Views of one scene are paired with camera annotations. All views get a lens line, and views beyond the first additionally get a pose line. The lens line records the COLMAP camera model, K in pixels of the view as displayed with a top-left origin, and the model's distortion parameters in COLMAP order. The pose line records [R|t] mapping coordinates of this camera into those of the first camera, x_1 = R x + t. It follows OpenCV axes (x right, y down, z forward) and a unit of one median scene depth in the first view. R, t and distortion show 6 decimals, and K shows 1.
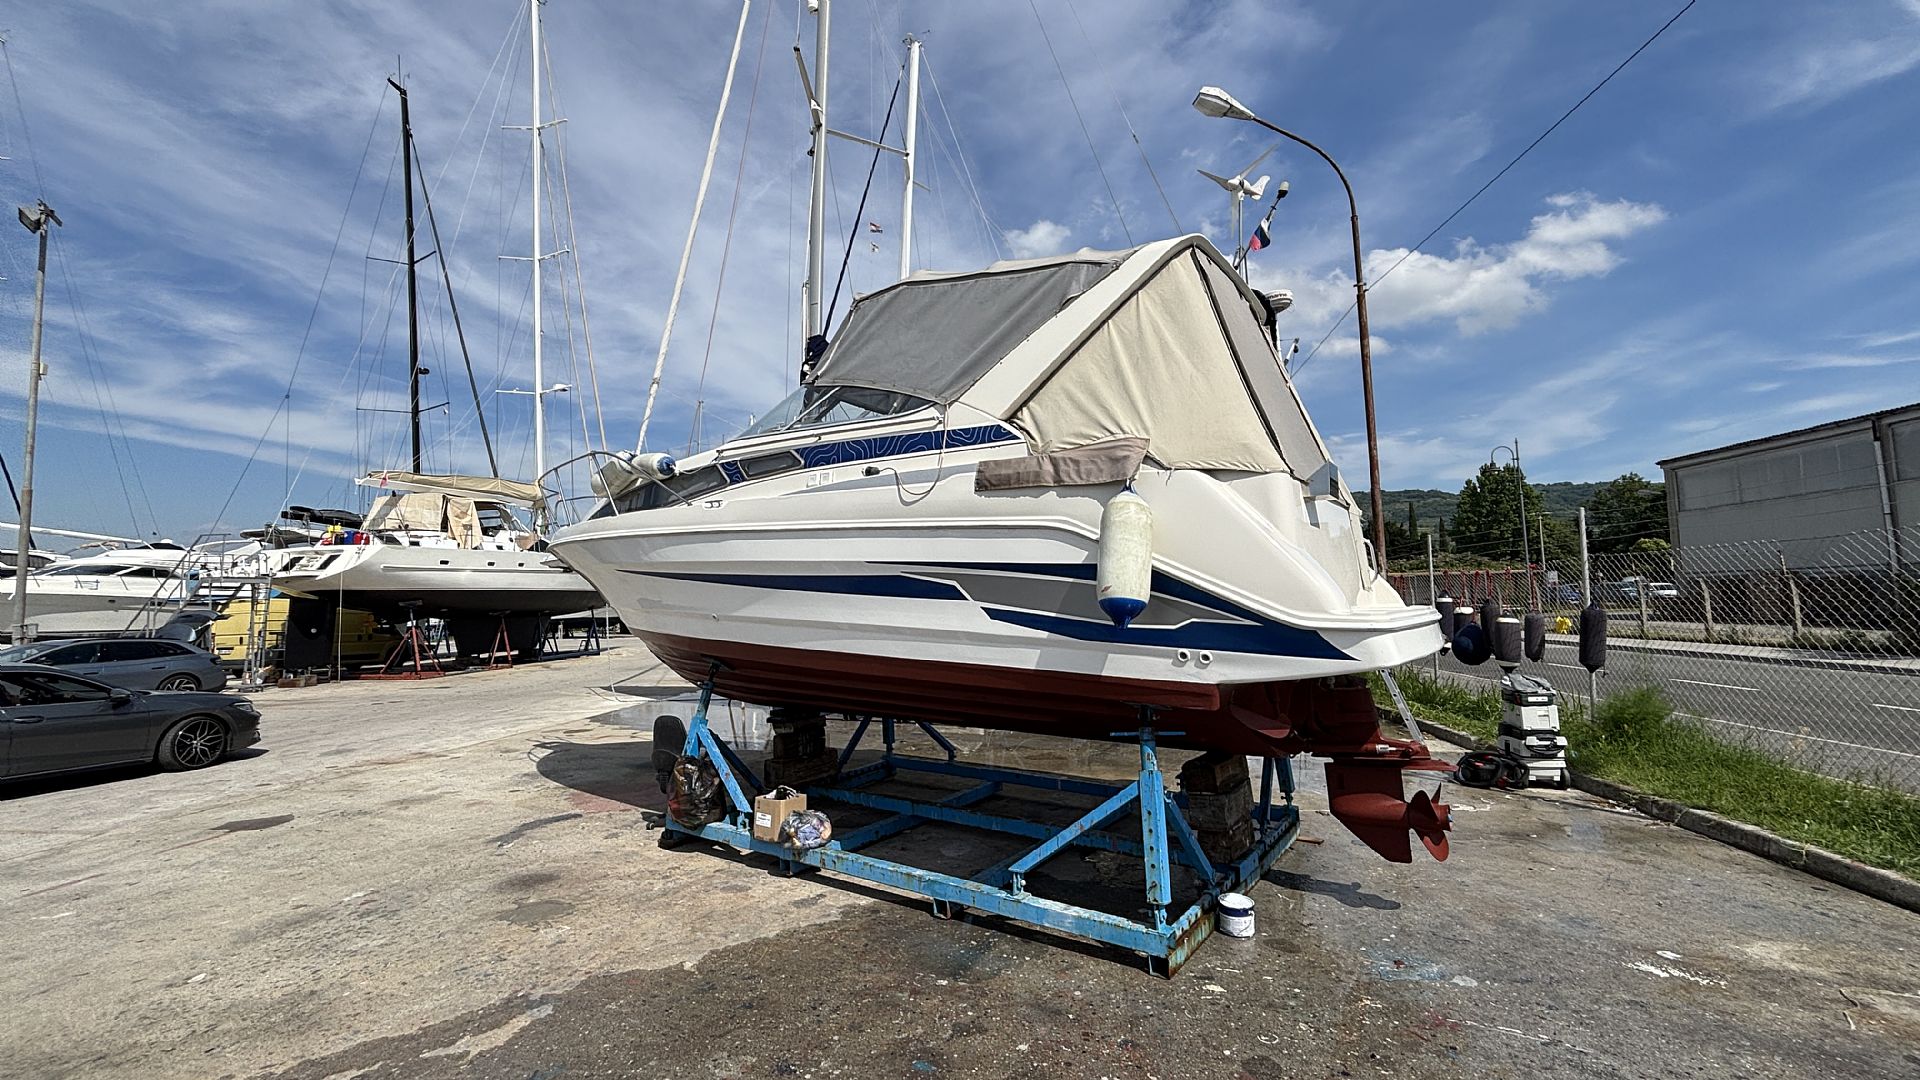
lens RADIAL K [[788.1, 0, 955.5], [0, 788.1, 534.0], [0, 0, 1]] dist [-0.004011, -0.000697]
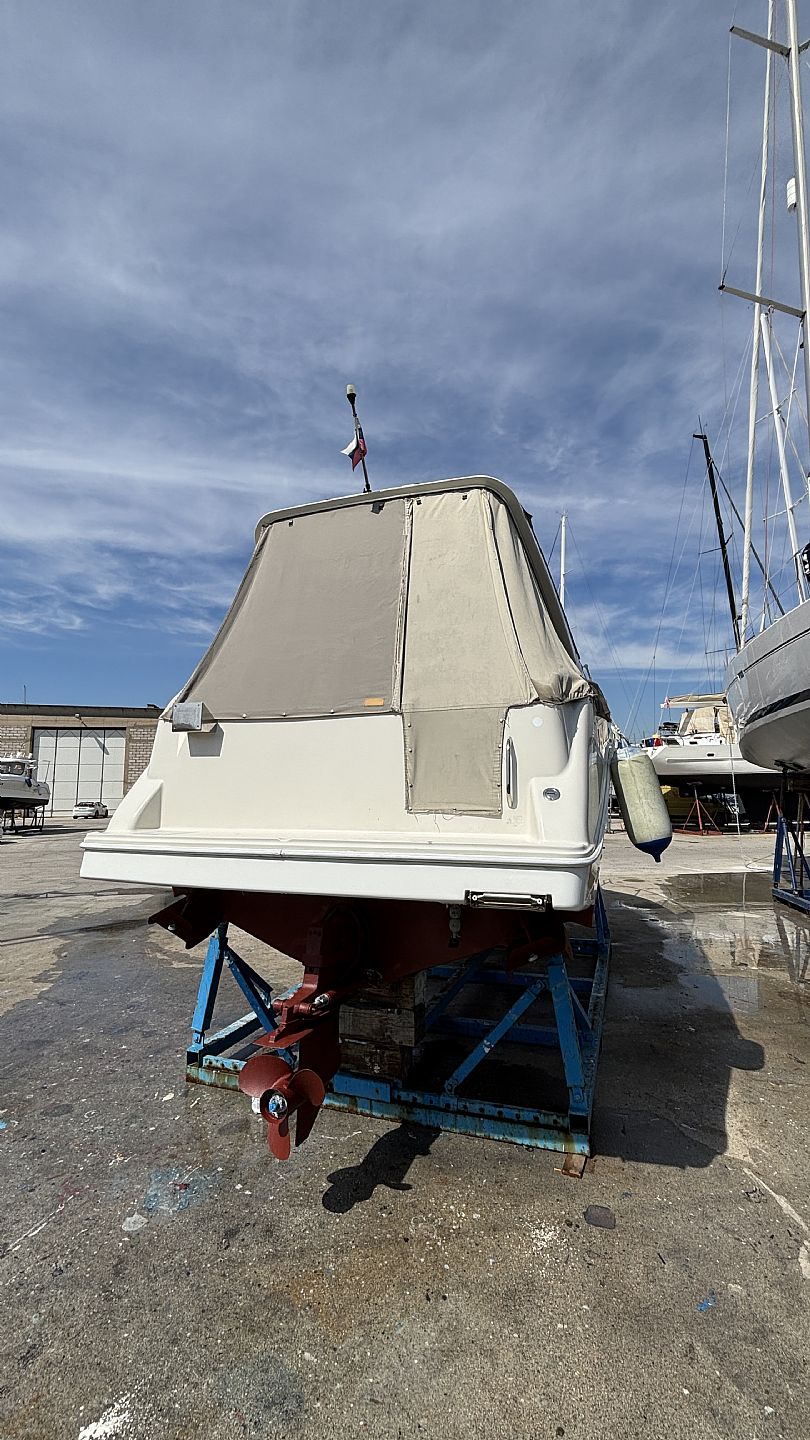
lens RADIAL K [[591.1, 0, 397.9], [0, 591.1, 720.0], [0, 0, 1]] dist [-0.004011, -0.000697]
pose [[0.266070, -0.095068, -0.959254, 0.284292], [0.085556, 0.993527, -0.074733, 0.005456], [0.960149, -0.062186, 0.272482, 0.219587]]
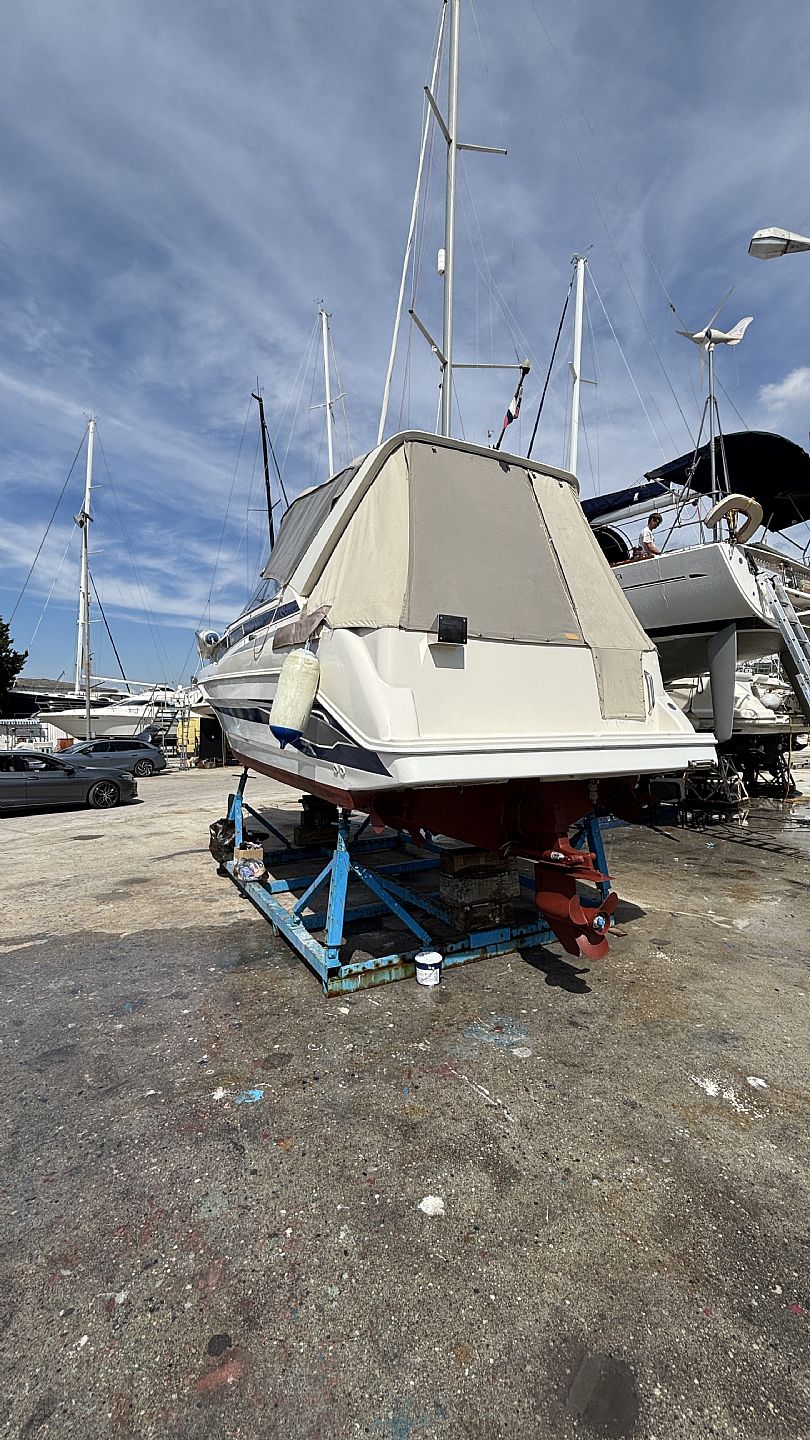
lens RADIAL K [[591.1, 0, 407.2], [0, 591.1, 720.7], [0, 0, 1]] dist [-0.004011, -0.000697]
pose [[0.896592, 0.005644, -0.442821, 0.165198], [0.032014, 0.996477, 0.077519, -0.000363], [0.441698, -0.083679, 0.893253, 0.031460]]
